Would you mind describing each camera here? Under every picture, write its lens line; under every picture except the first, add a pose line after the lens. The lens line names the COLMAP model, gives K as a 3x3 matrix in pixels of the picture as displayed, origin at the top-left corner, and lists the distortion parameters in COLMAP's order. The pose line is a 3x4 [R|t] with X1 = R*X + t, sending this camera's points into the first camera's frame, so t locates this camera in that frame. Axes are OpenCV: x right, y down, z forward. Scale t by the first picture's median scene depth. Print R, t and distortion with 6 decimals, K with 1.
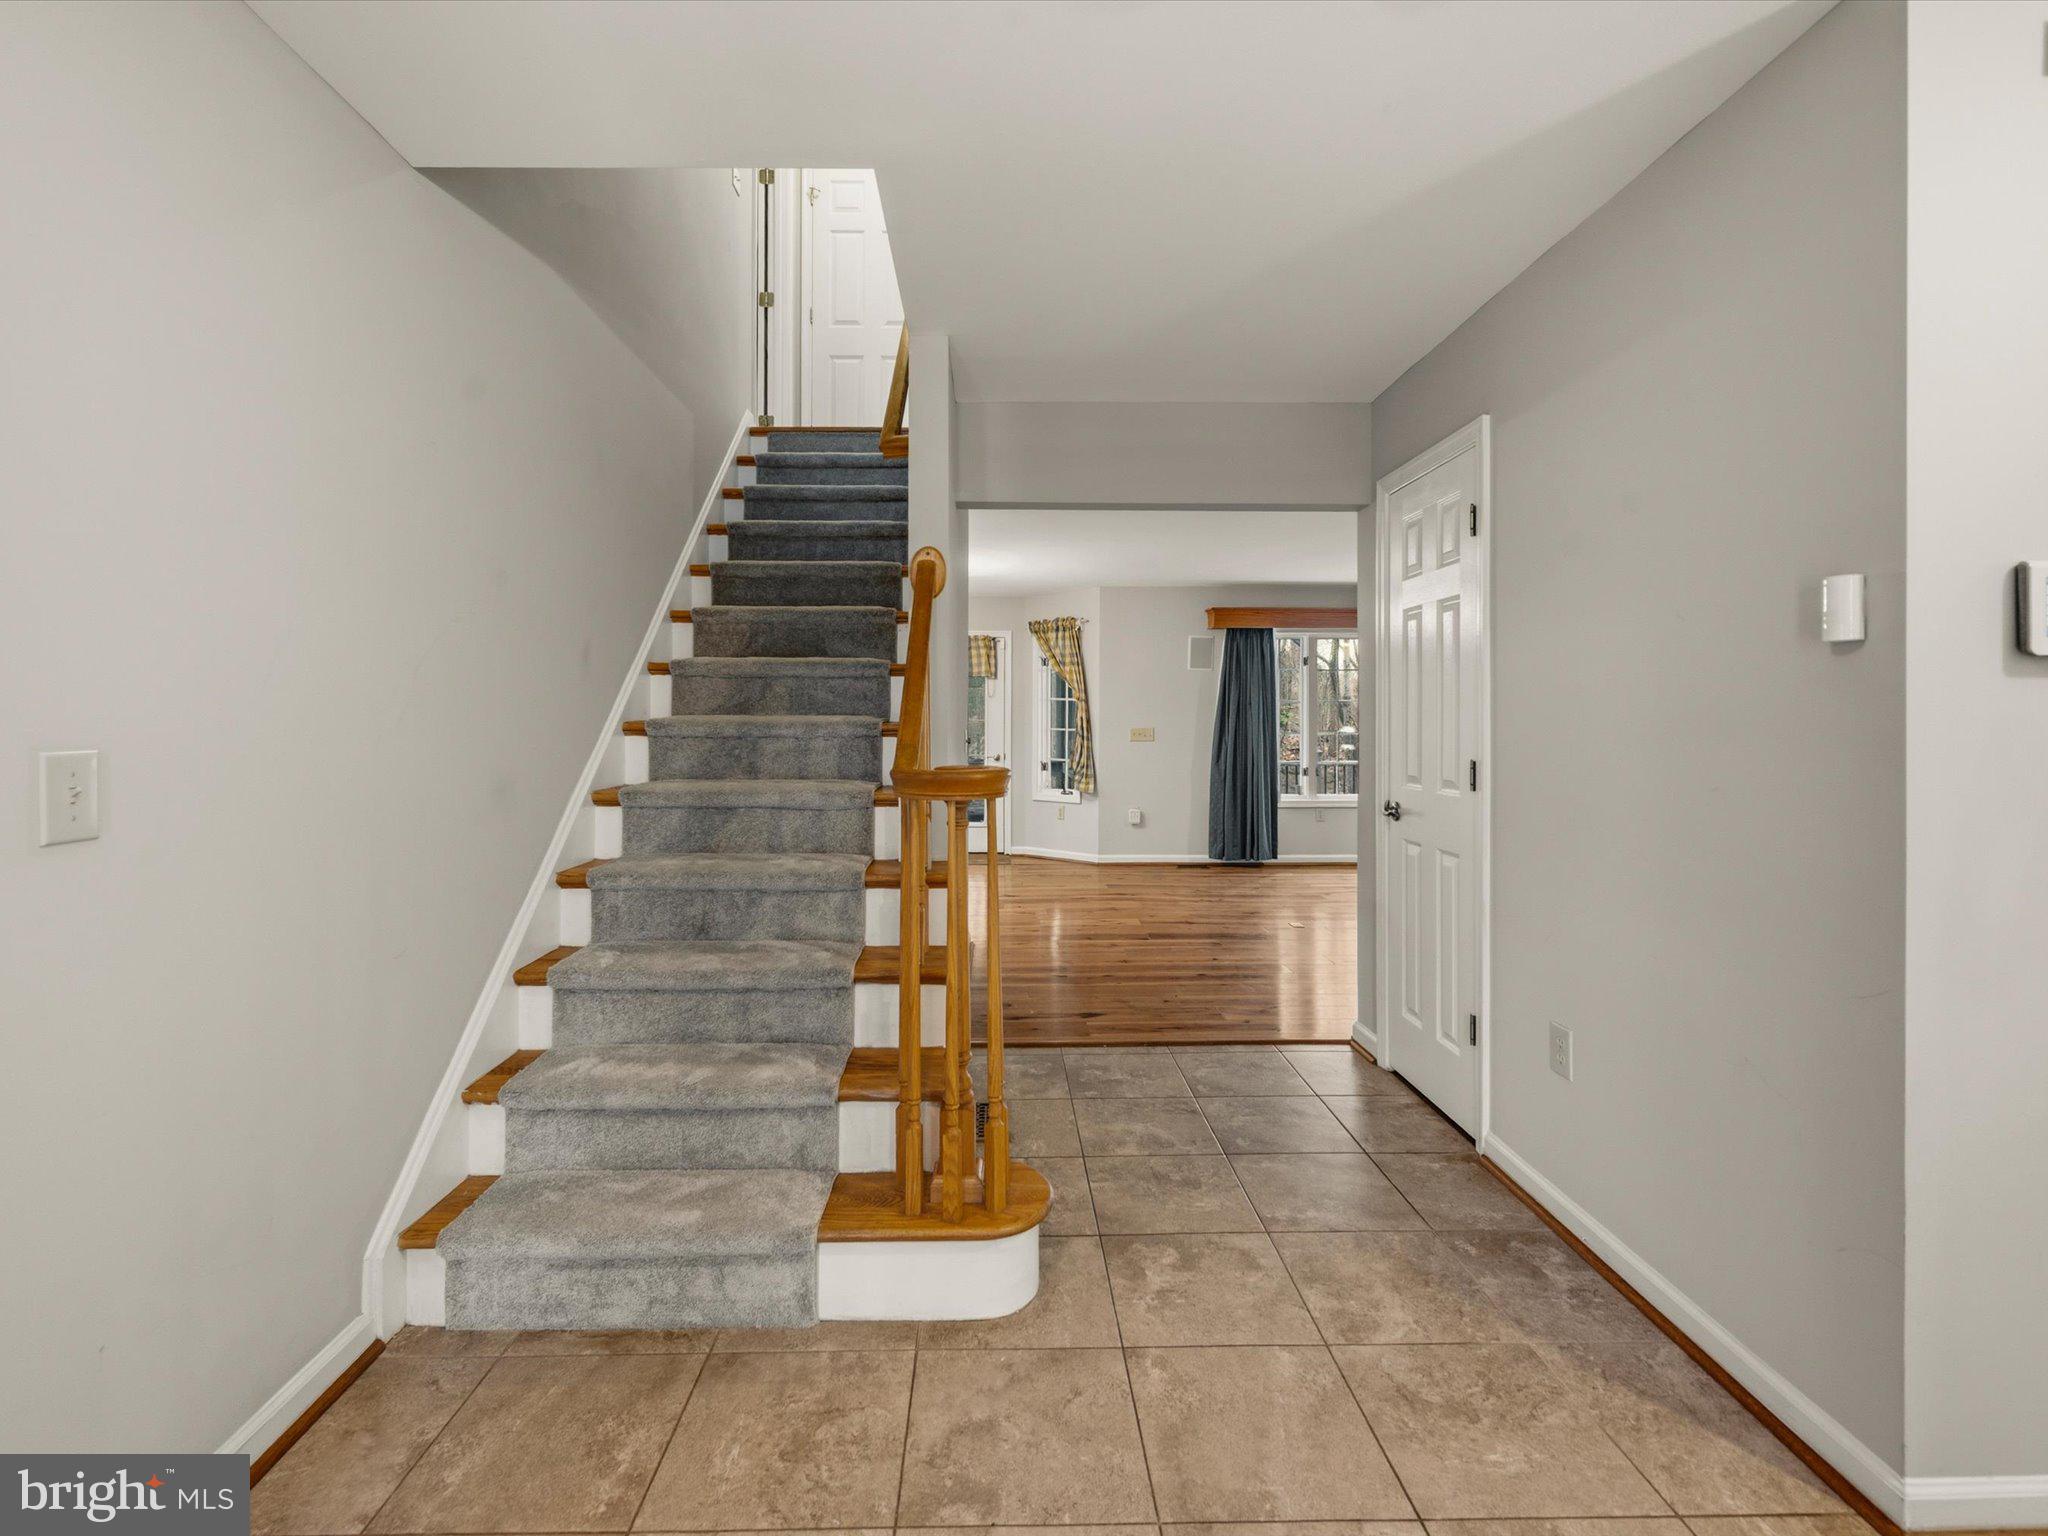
lens RADIAL K [[913.9, 0, 1020.9], [0, 913.9, 763.3], [0, 0, 1]] dist [0.001023, -0.000893]
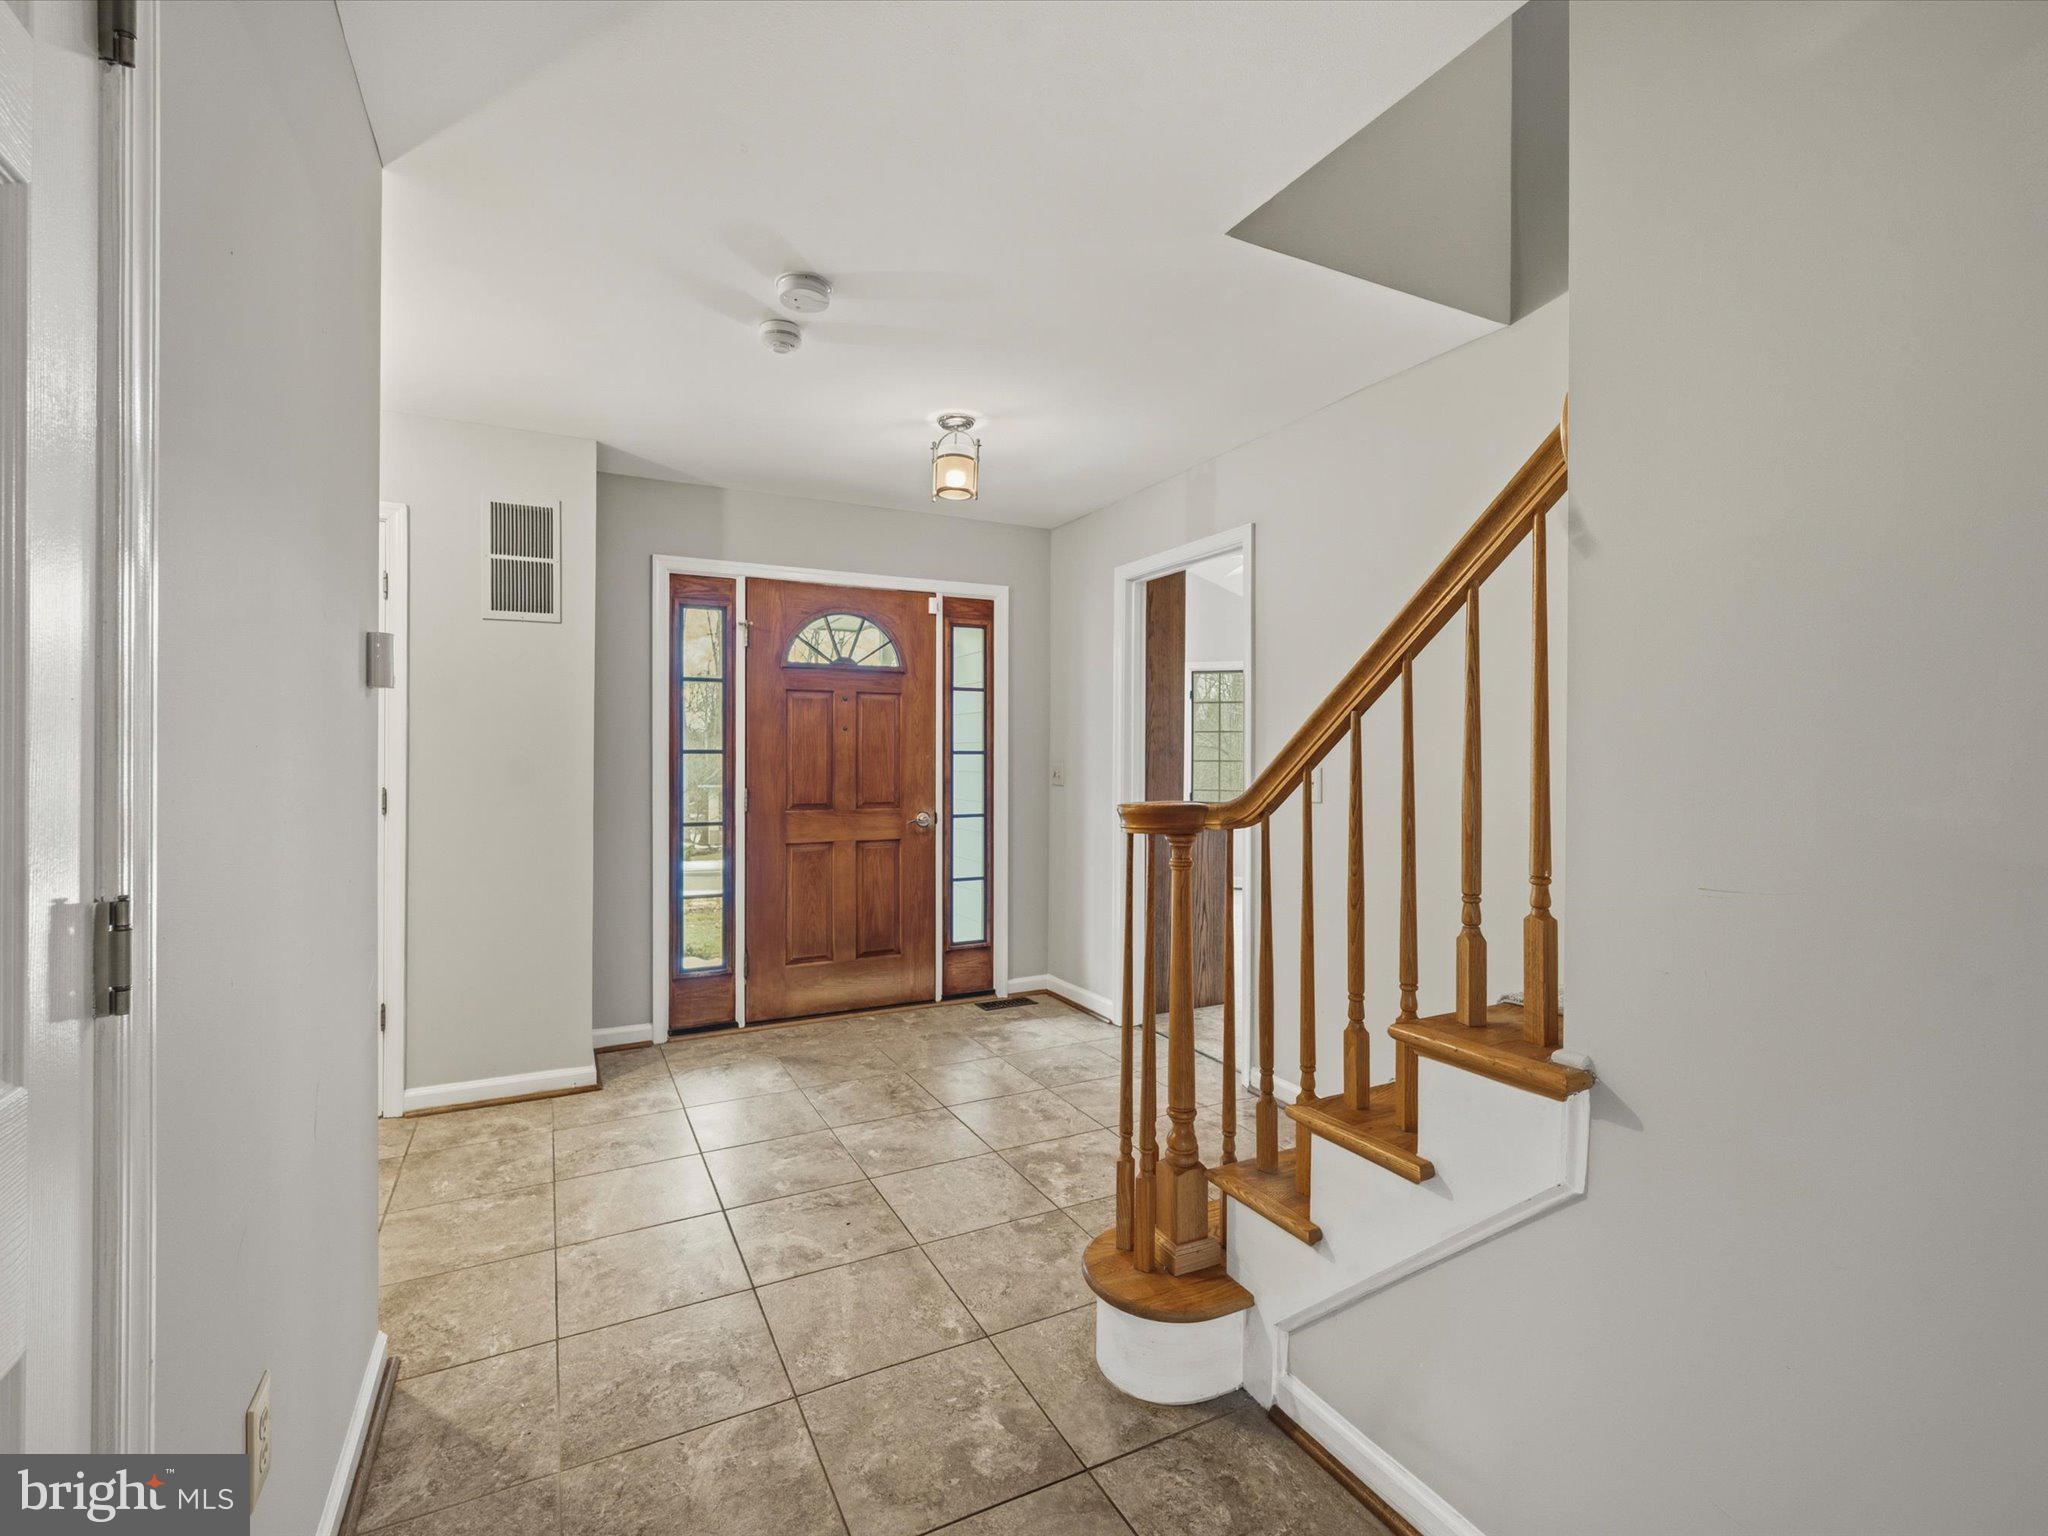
lens RADIAL K [[913.9, 0, 1021.8], [0, 913.9, 759.4], [0, 0, 1]] dist [0.001023, -0.000893]
pose [[-0.899045, 0.002705, -0.437848, 0.551744], [-0.019403, 0.998753, 0.046010, -0.089648], [0.437426, 0.049860, -0.897871, 1.976093]]
